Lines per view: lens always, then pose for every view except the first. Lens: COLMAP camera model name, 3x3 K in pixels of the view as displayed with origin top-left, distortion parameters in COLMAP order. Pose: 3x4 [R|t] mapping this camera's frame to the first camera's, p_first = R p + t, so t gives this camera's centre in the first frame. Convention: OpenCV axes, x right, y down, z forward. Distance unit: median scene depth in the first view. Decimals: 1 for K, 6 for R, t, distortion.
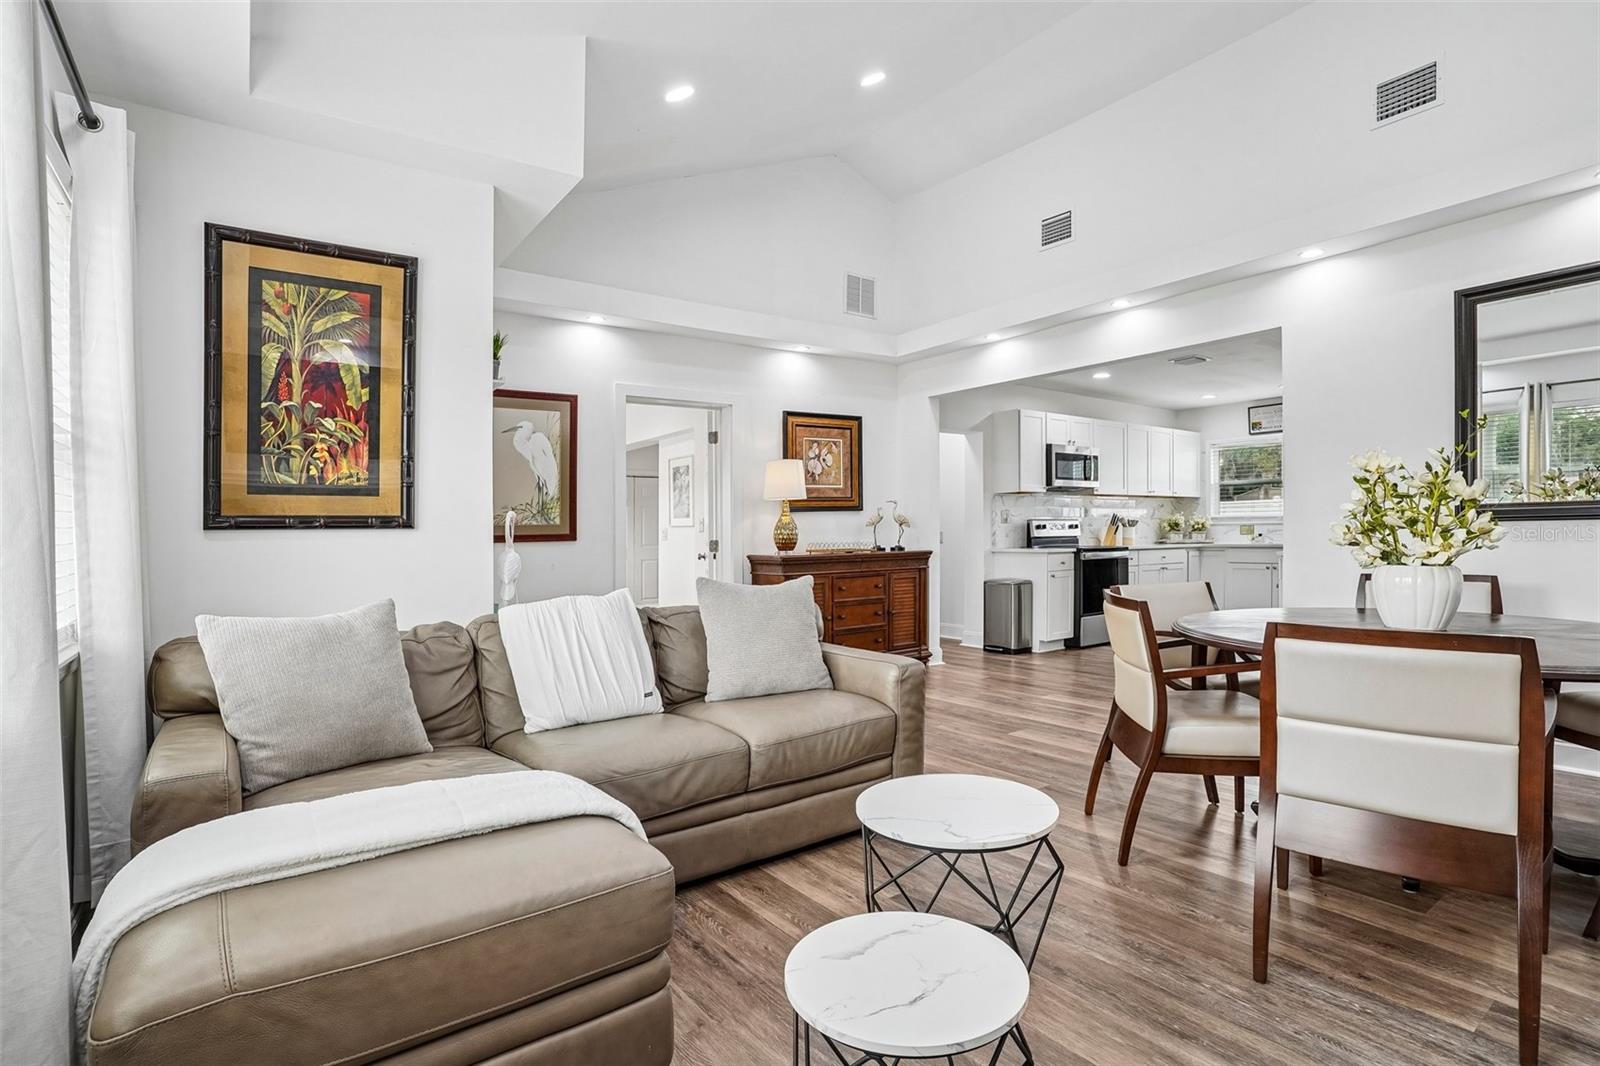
lens RADIAL K [[792.1, 0, 804.4], [0, 792.1, 555.3], [0, 0, 1]] dist [-0.046797, 0.000148]
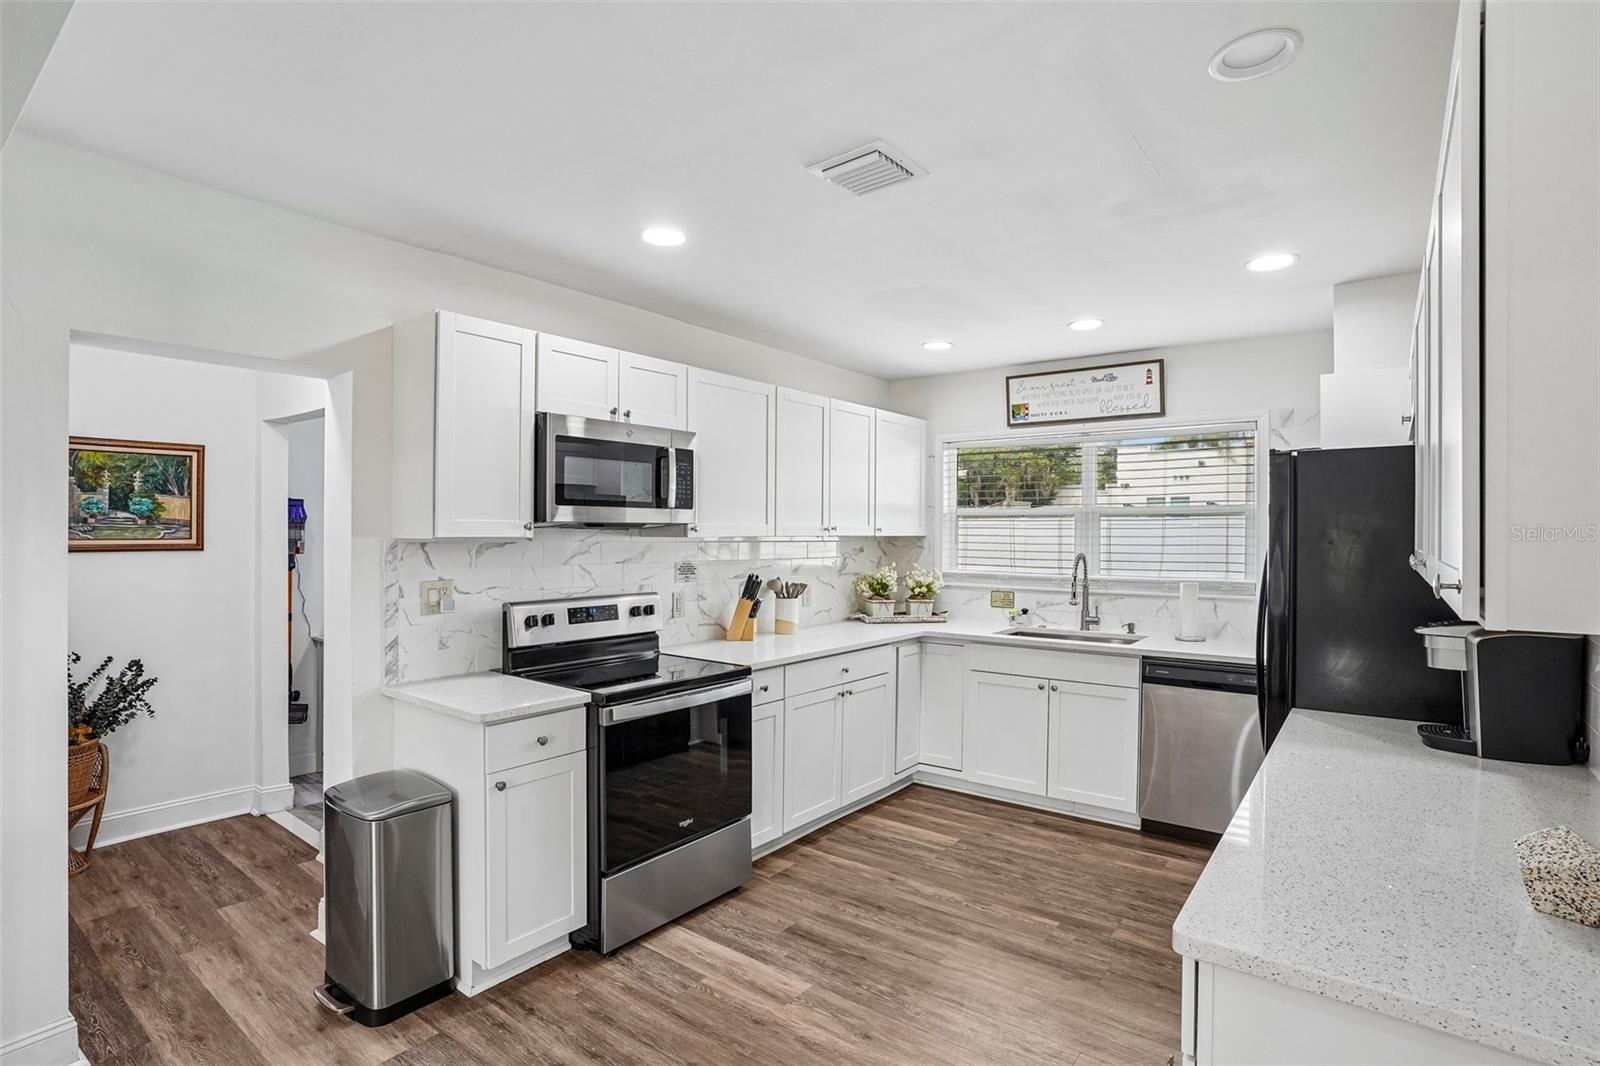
lens RADIAL K [[792.1, 0, 804.4], [0, 792.1, 555.3], [0, 0, 1]] dist [-0.046797, 0.000148]
pose [[0.959817, 0.007540, 0.280527, 0.304910], [-0.006431, 0.999967, -0.004873, -0.065800], [-0.280554, 0.002873, 0.959834, 0.555609]]
